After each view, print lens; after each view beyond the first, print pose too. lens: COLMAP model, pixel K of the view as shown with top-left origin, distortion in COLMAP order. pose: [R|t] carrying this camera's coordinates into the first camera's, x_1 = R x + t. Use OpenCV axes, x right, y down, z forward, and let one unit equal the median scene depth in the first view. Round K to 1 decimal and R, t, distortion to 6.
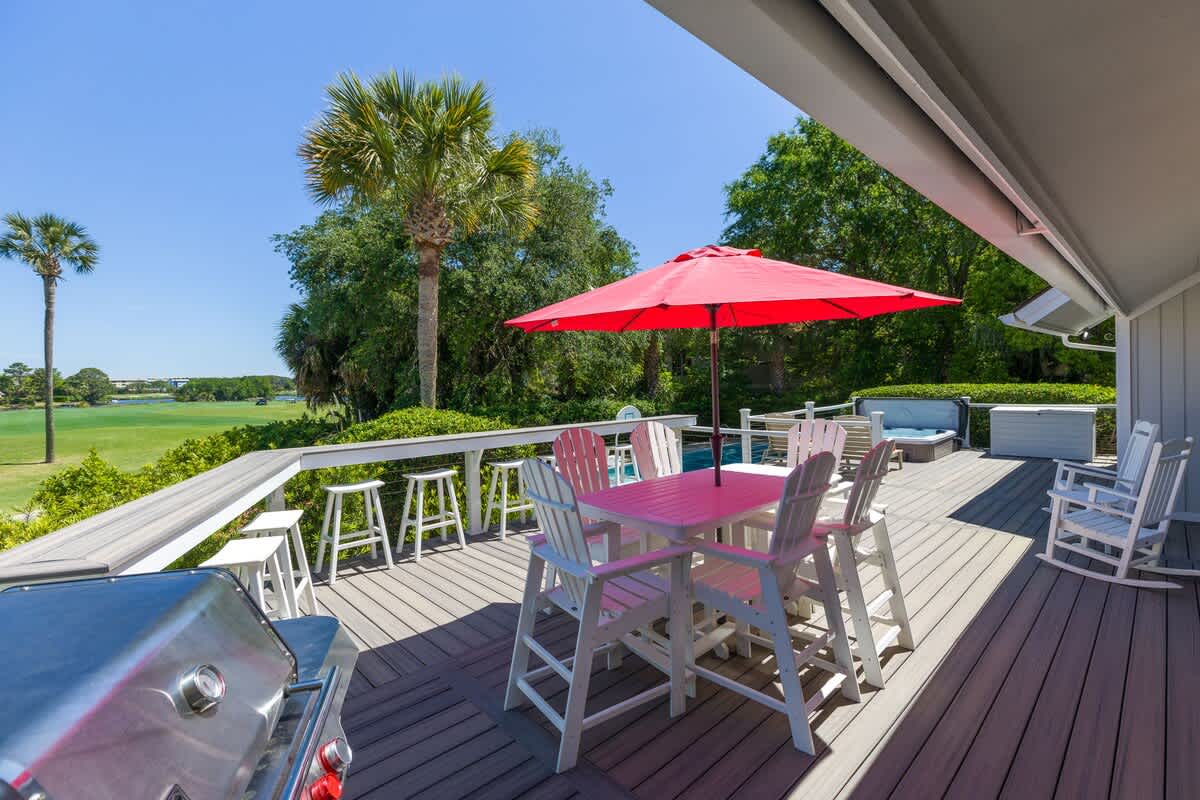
lens RADIAL K [[535.8, 0, 607.4], [0, 535.8, 395.7], [0, 0, 1]] dist [0.001593, -0.000372]
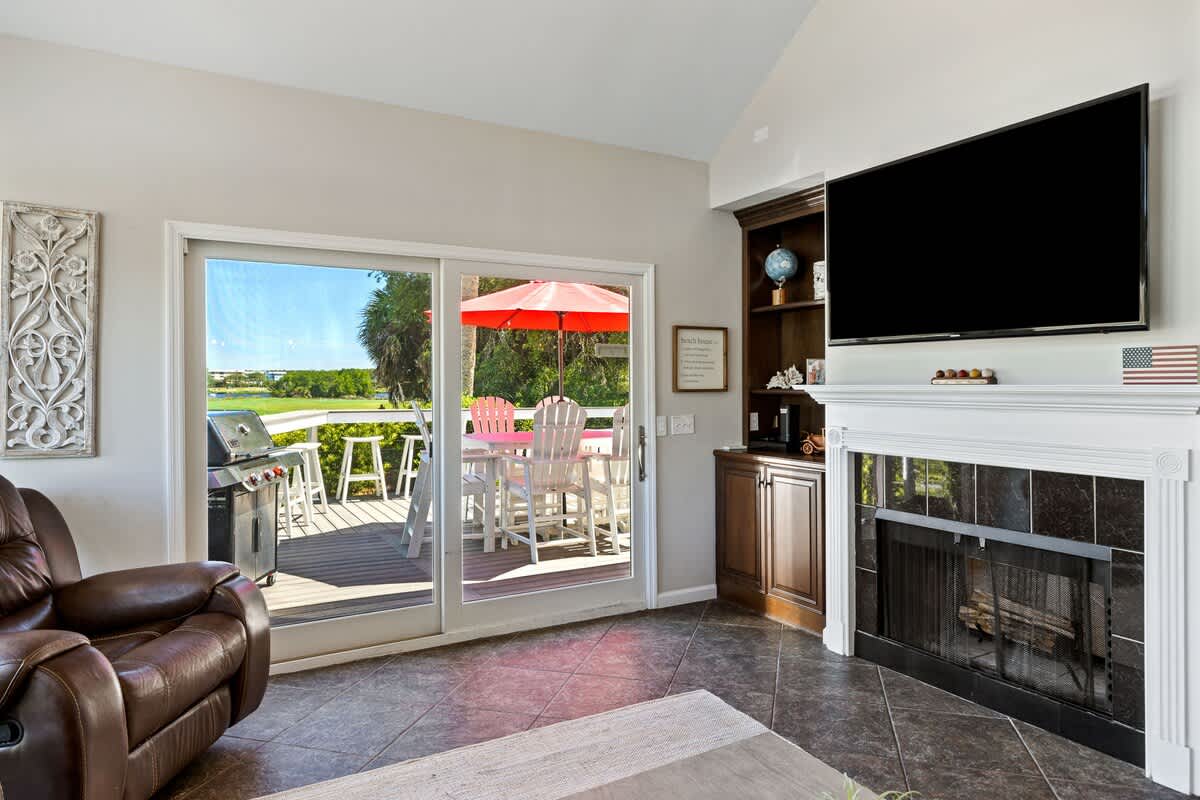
lens RADIAL K [[736.0, 0, 602.3], [0, 736.0, 384.7], [0, 0, 1]] dist [0.018473, -0.001012]
pose [[0.966589, 0.021077, -0.255463, 0.144809], [-0.027342, 0.999406, -0.020997, 0.012493], [0.254869, 0.027280, 0.966591, -0.162523]]
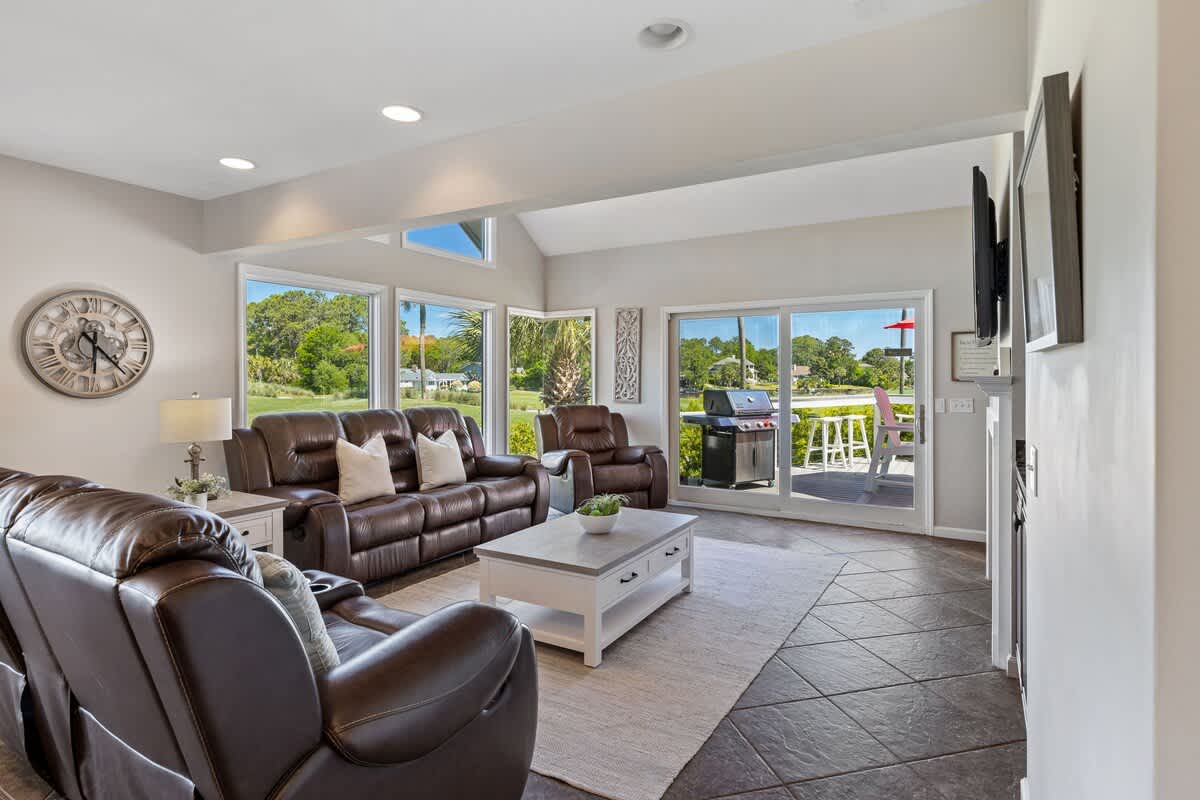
lens RADIAL K [[624.3, 0, 601.4], [0, 624.3, 378.7], [0, 0, 1]] dist [-0.000445, -0.000039]
pose [[0.258502, 0.025757, -0.965667, 0.322339], [-0.033962, 0.999269, 0.017562, 0.008727], [0.965413, 0.028256, 0.259188, -0.145638]]
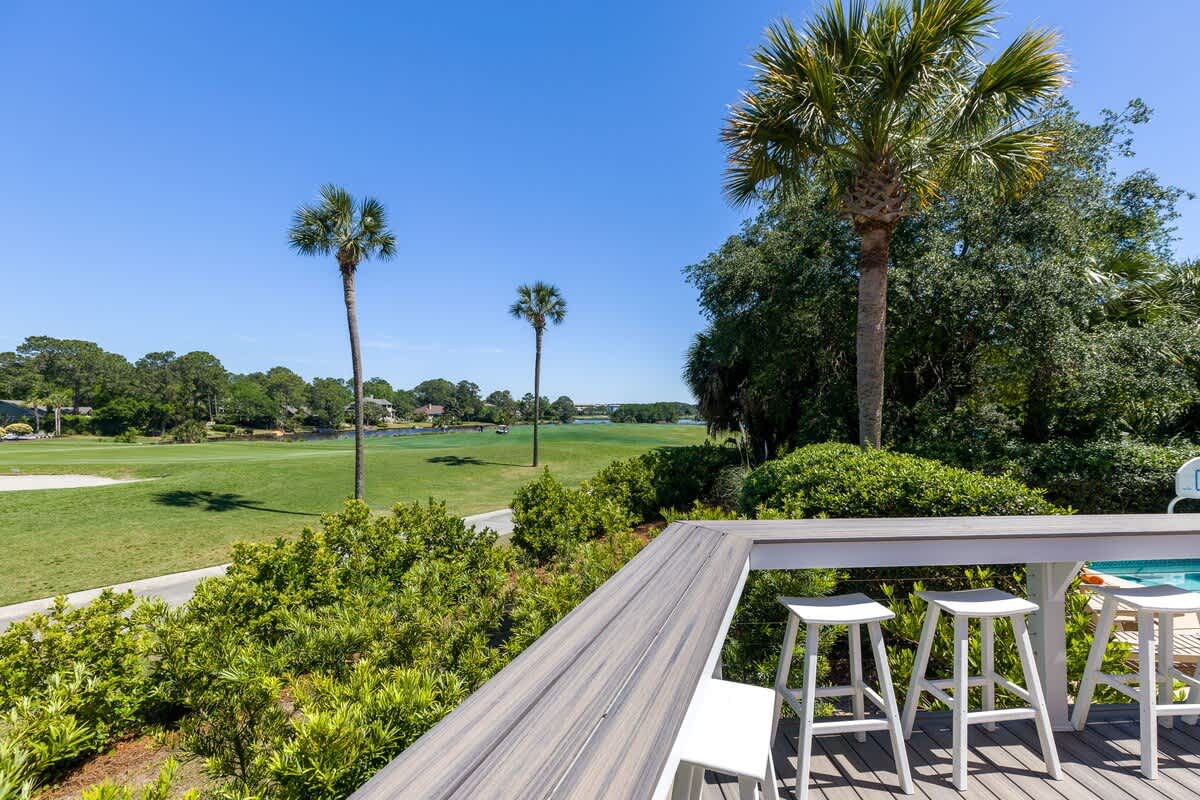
lens RADIAL K [[531.8, 0, 604.0], [0, 531.8, 395.8], [0, 0, 1]] dist [0.000416, -0.000639]
pose [[0.769374, -0.004065, -0.638785, -0.076071], [-0.028209, 0.998788, -0.040332, -0.004074], [0.638175, 0.049049, 0.768327, 0.105692]]
